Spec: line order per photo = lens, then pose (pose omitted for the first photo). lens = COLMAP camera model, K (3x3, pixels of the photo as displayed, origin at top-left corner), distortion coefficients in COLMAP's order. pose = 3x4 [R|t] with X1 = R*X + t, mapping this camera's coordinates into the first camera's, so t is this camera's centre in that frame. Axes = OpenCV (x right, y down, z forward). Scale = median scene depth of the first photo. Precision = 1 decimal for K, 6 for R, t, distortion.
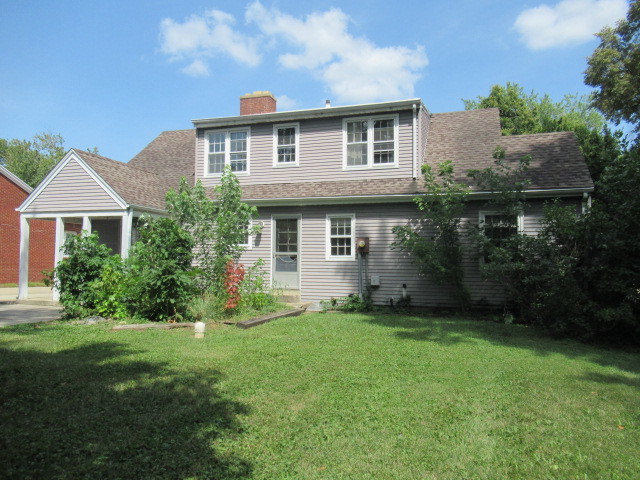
lens RADIAL K [[480.8, 0, 316.6], [0, 480.8, 241.4], [0, 0, 1]] dist [-0.007861, 0.002642]
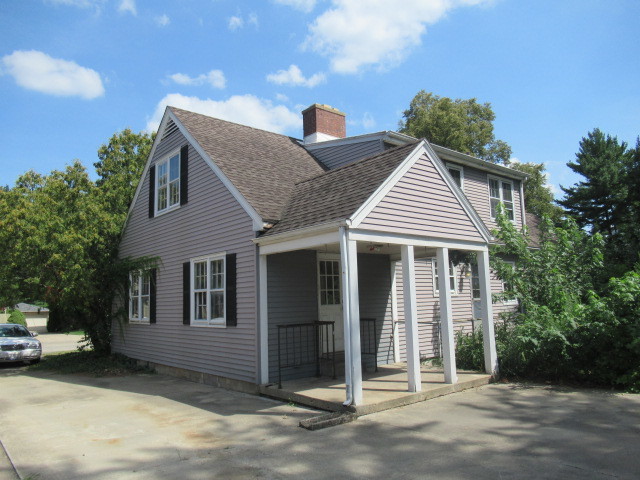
lens RADIAL K [[480.8, 0, 317.3], [0, 480.8, 238.9], [0, 0, 1]] dist [-0.007861, 0.002642]
pose [[0.544783, 0.087657, 0.833983, -1.064407], [0.002660, 0.994336, -0.106249, 0.004935], [-0.838573, 0.060102, 0.541465, 0.756076]]
